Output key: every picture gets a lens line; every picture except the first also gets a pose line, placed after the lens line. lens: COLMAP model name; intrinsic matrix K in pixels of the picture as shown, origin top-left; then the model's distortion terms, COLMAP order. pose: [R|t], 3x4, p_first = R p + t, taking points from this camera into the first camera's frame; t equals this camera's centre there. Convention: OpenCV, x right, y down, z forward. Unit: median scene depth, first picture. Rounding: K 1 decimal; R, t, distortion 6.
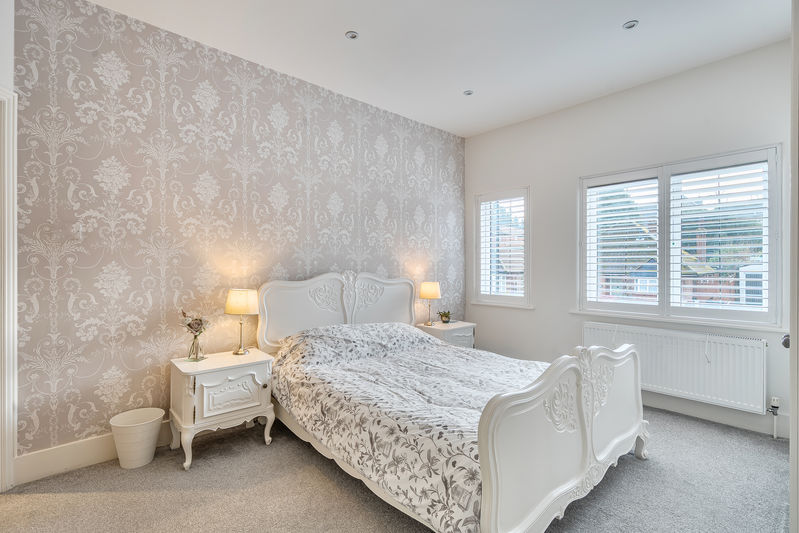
lens RADIAL K [[382.8, 0, 399.4], [0, 382.8, 266.8], [0, 0, 1]] dist [0.012015, 0.000042]
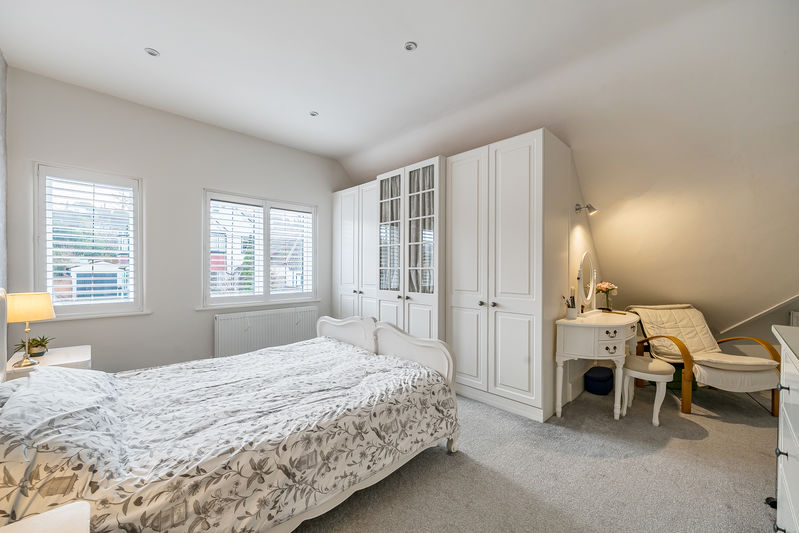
lens RADIAL K [[300.2, 0, 397.4], [0, 300.2, 270.1], [0, 0, 1]] dist [-0.000362, -0.000022]
pose [[-0.018732, -0.005130, 0.999811, -0.644189], [-0.002417, 0.999984, 0.005086, 0.000621], [-0.999822, -0.002321, -0.018745, 0.695769]]
